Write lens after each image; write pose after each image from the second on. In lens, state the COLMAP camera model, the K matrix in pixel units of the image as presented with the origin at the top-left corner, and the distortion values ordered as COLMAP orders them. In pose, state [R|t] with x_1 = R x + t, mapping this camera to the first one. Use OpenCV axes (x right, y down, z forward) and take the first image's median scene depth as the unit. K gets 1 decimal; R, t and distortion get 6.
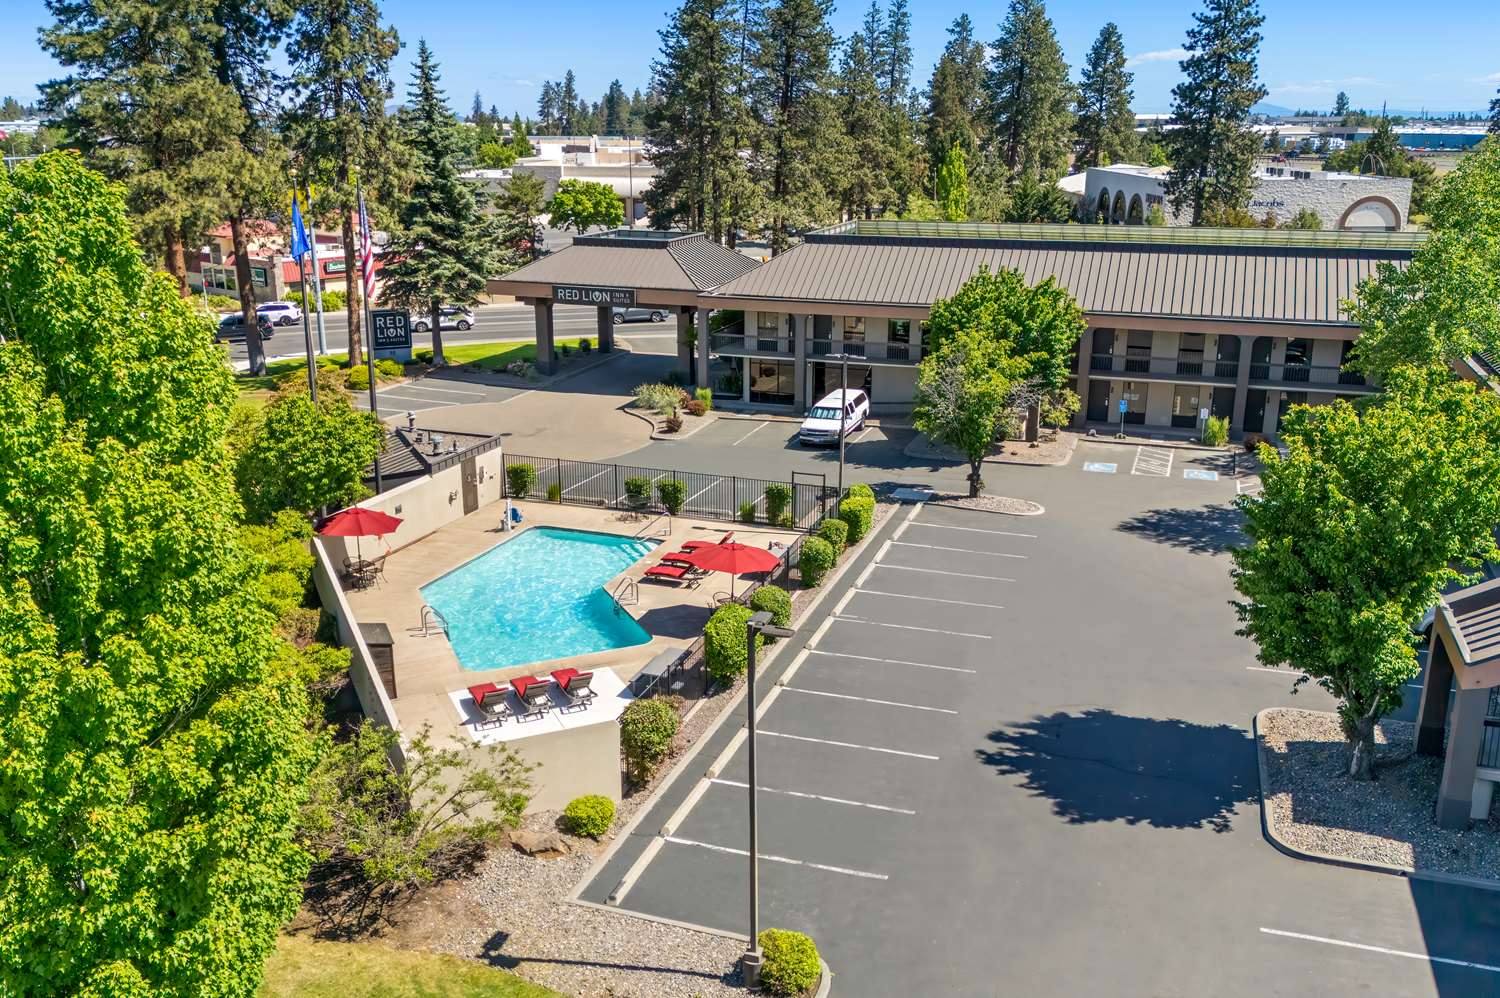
lens RADIAL K [[1295.1, 0, 755.4], [0, 1295.1, 506.4], [0, 0, 1]] dist [0.077843, -0.086955]
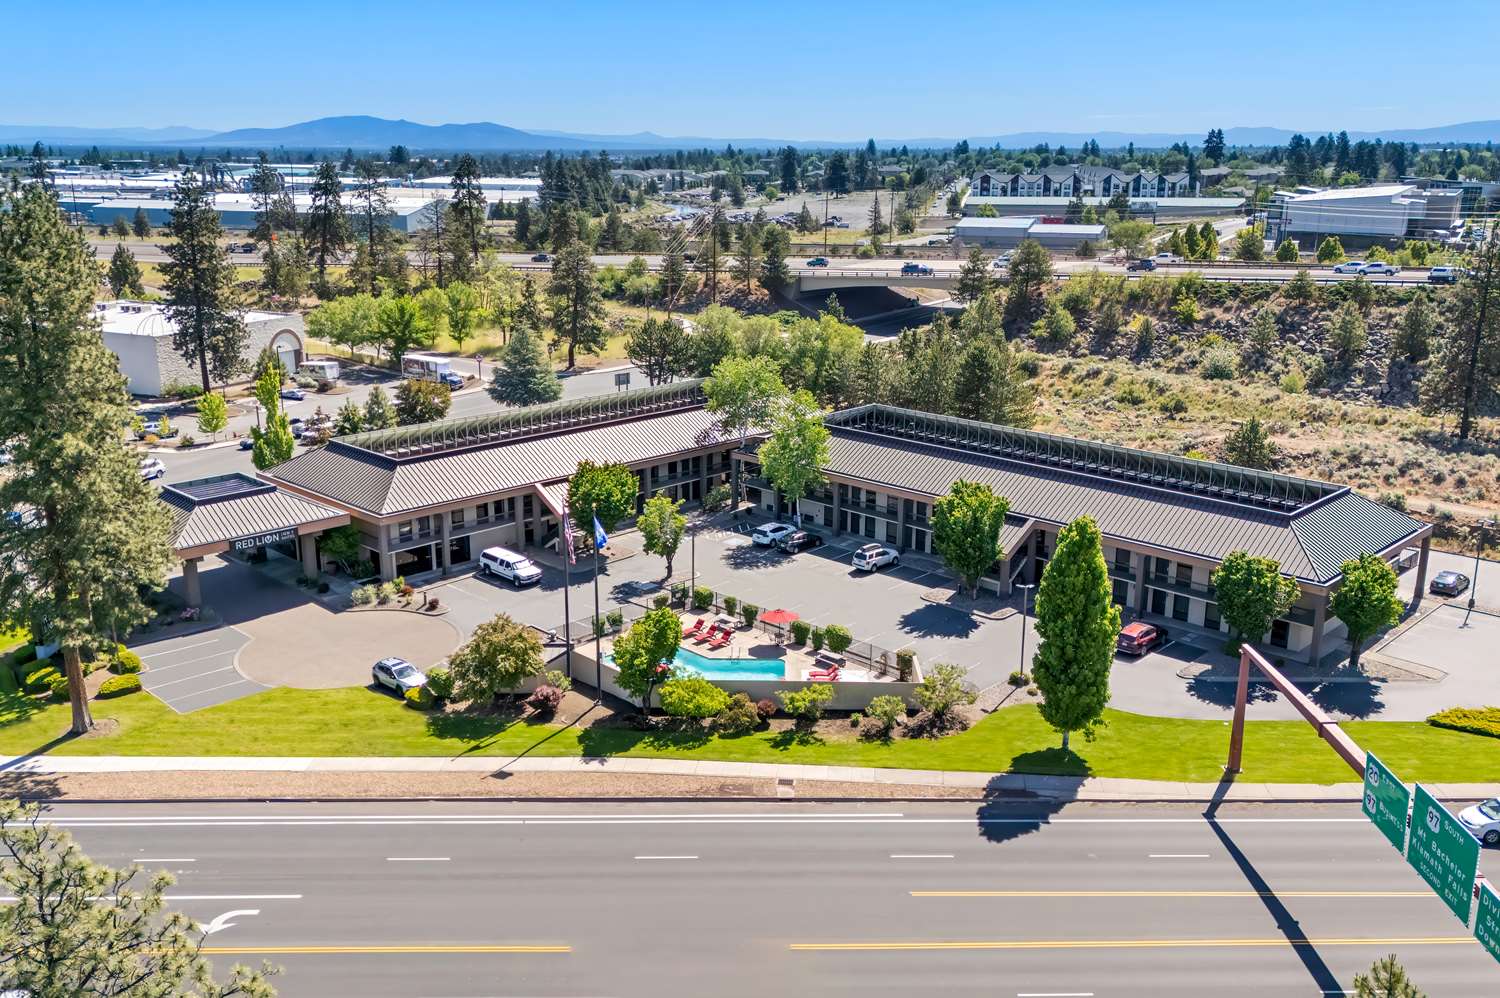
lens RADIAL K [[1295.1, 0, 755.4], [0, 1295.1, 506.4], [0, 0, 1]] dist [0.077843, -0.086955]
pose [[0.422744, -0.246812, 0.871993, -1.128579], [0.254268, 0.955854, 0.147279, -0.281559], [-0.869848, 0.159459, 0.466837, -0.045982]]
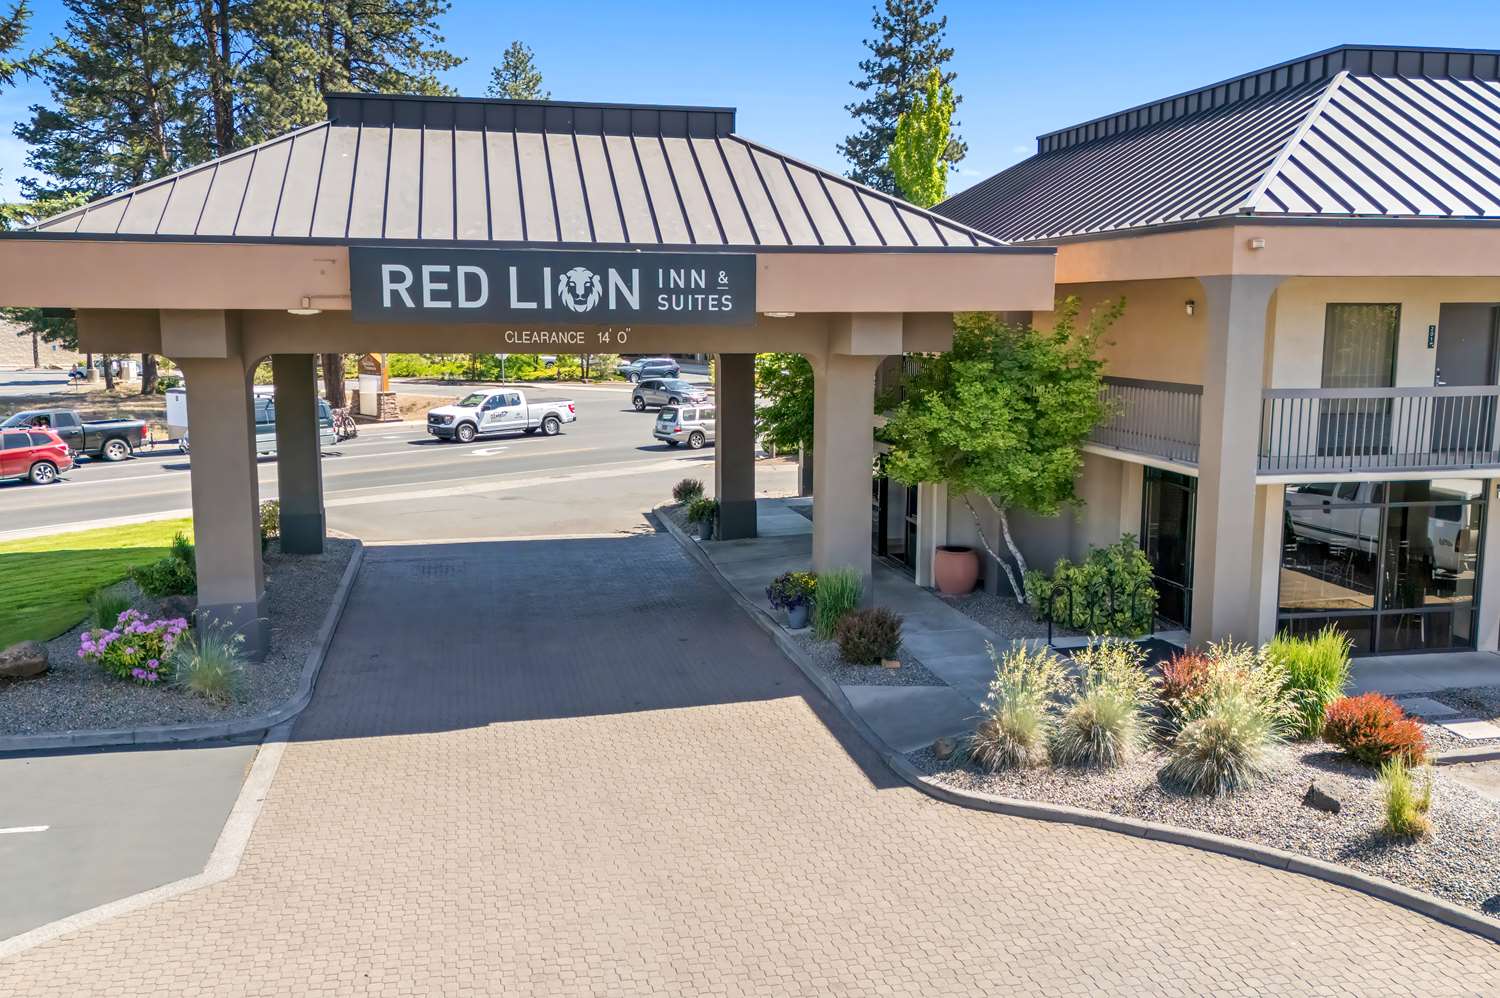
lens RADIAL K [[1295.1, 0, 755.4], [0, 1295.1, 506.4], [0, 0, 1]] dist [0.077843, -0.086955]
pose [[0.854403, -0.079936, 0.513426, -0.230949], [0.149721, 0.984062, -0.095943, -0.105497], [-0.497574, 0.158844, 0.852754, 0.856275]]
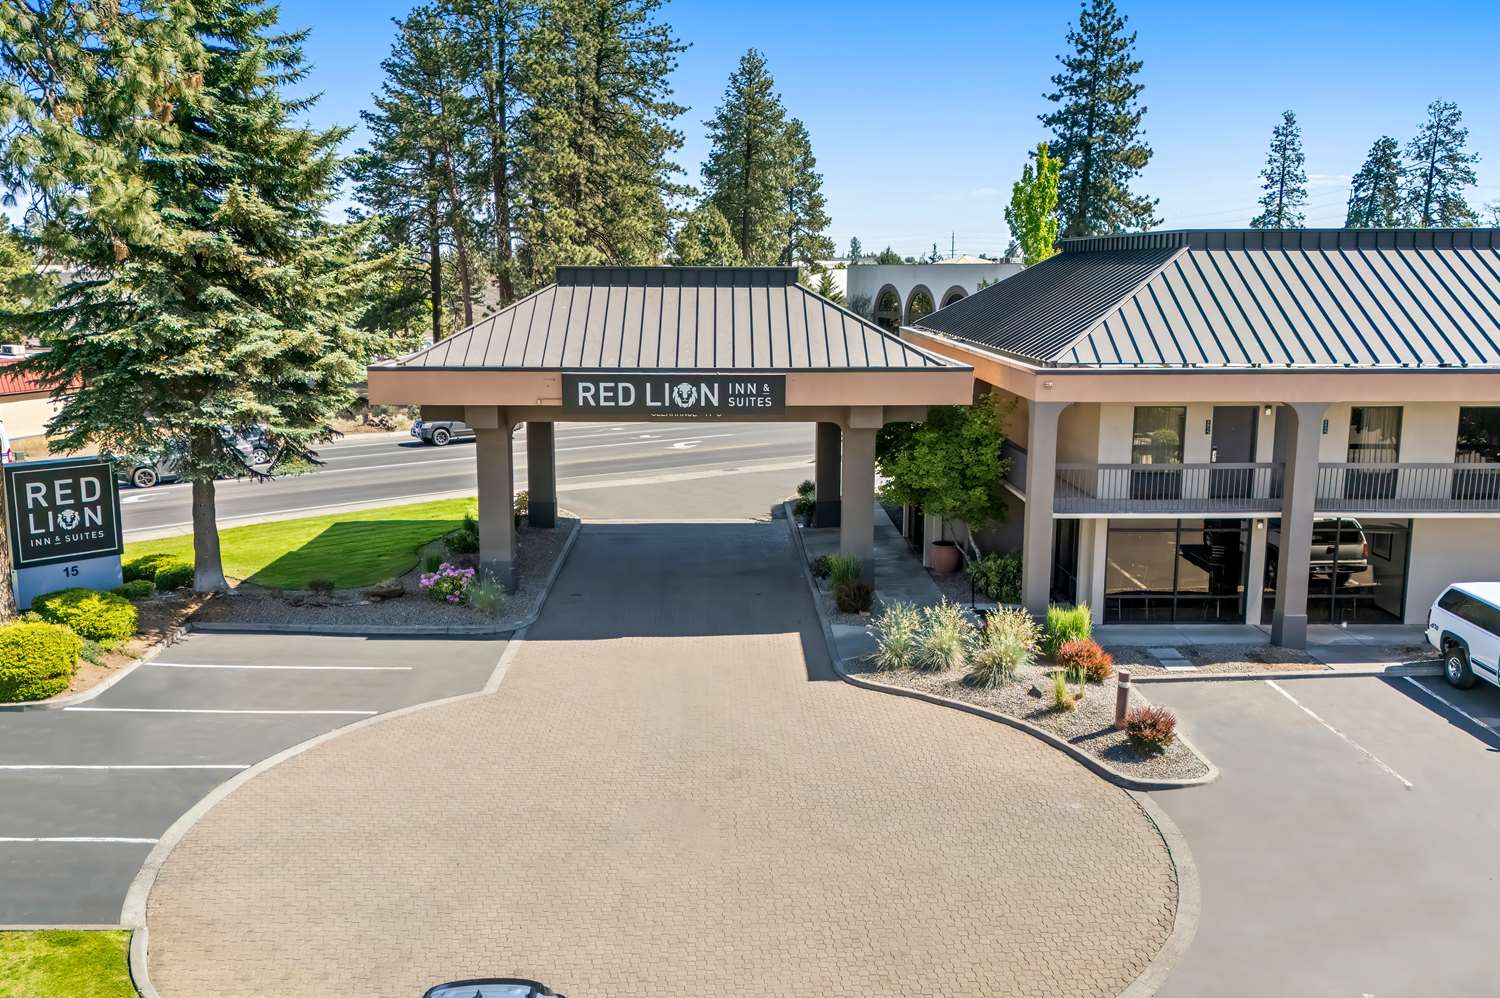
lens RADIAL K [[1295.1, 0, 755.4], [0, 1295.1, 506.4], [0, 0, 1]] dist [0.077843, -0.086955]
pose [[0.936404, -0.064905, 0.344869, -0.260561], [0.100991, 0.991014, -0.087706, -0.096529], [-0.336078, 0.116957, 0.934544, 0.665485]]
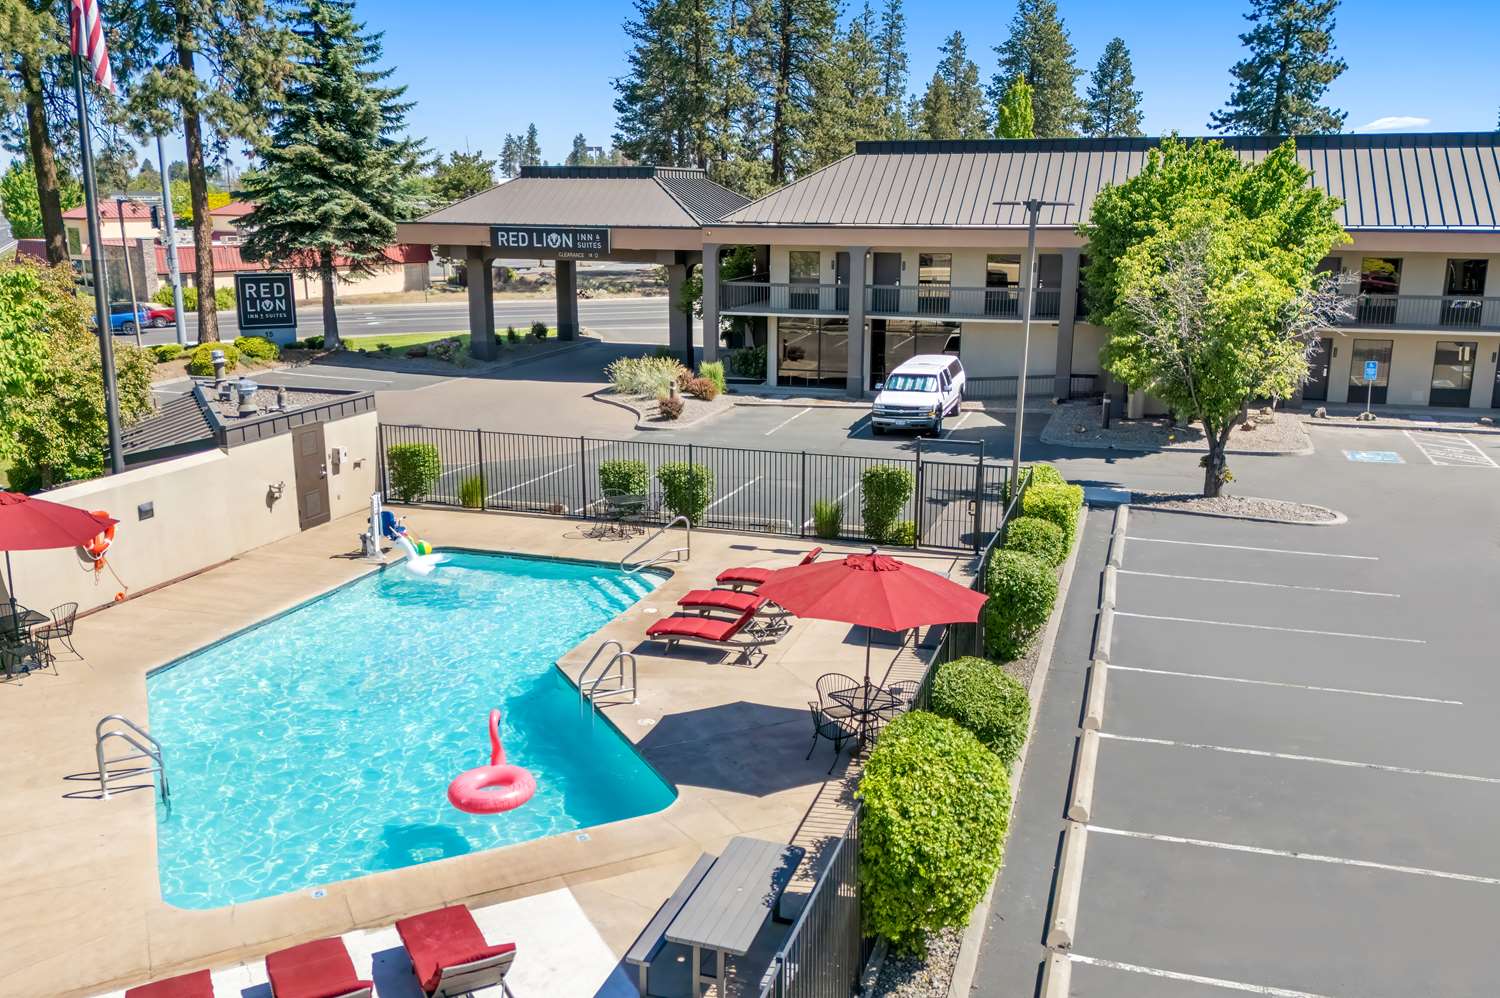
lens RADIAL K [[1295.1, 0, 755.4], [0, 1295.1, 506.4], [0, 0, 1]] dist [0.077843, -0.086955]
pose [[0.999608, -0.007260, 0.027026, -0.036247], [0.008627, 0.998671, -0.050813, 0.018735], [-0.026622, 0.051026, 0.998342, 0.328675]]
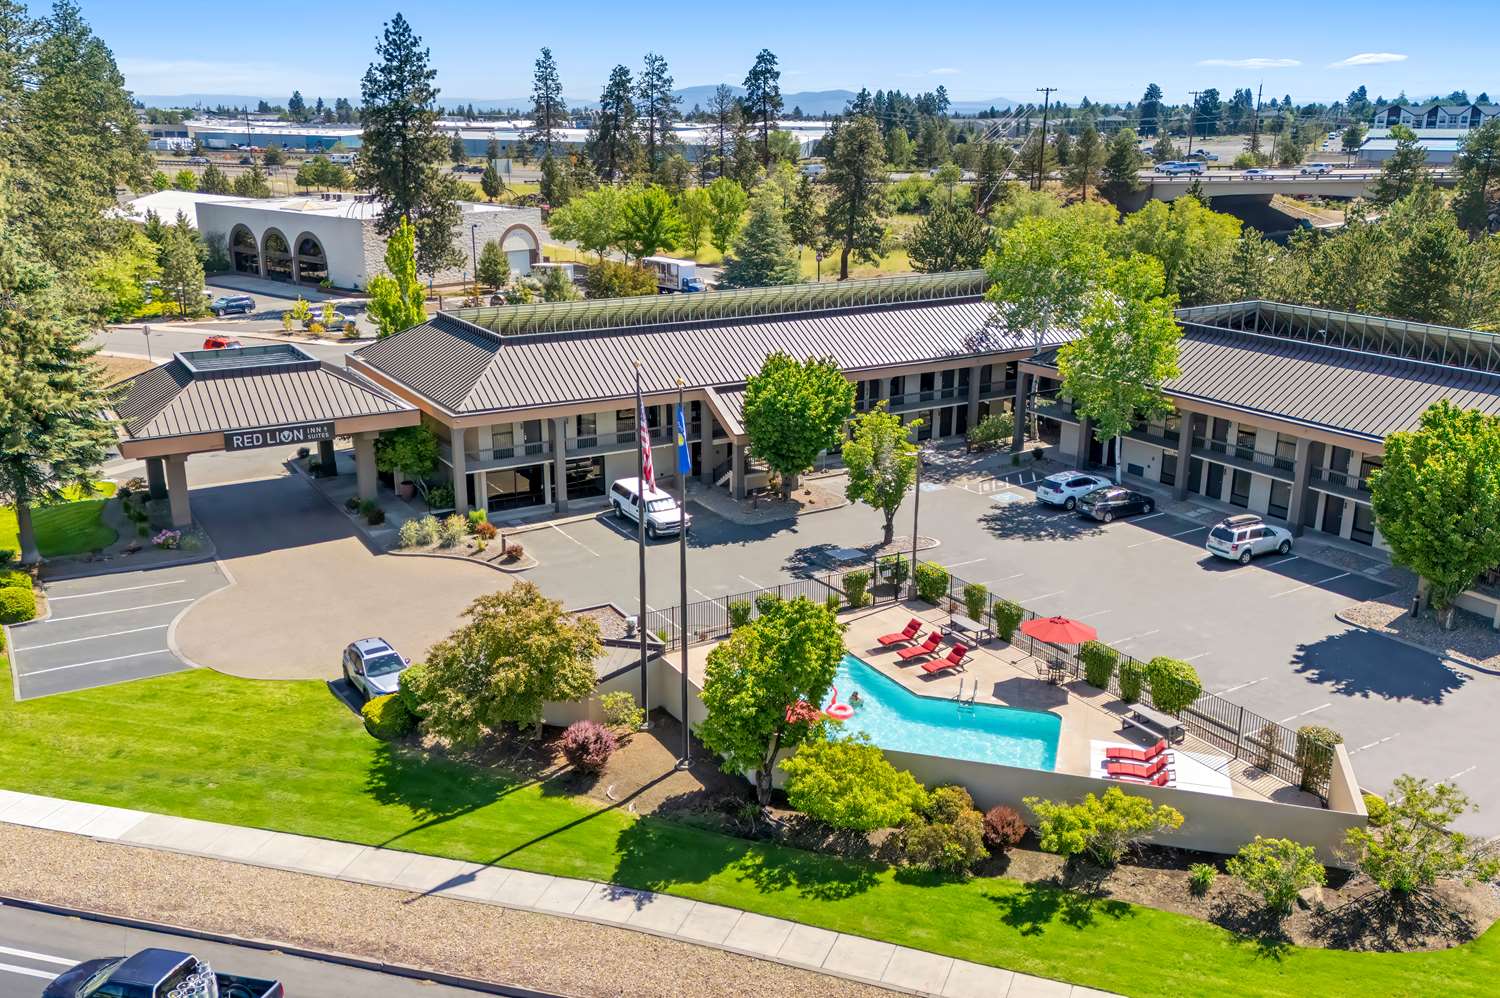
lens RADIAL K [[1295.1, 0, 755.4], [0, 1295.1, 506.4], [0, 0, 1]] dist [0.077843, -0.086955]
pose [[0.639752, -0.225804, 0.734663, -0.615286], [0.216861, 0.970063, 0.109311, -0.154504], [-0.737352, 0.089388, 0.669568, 0.203818]]
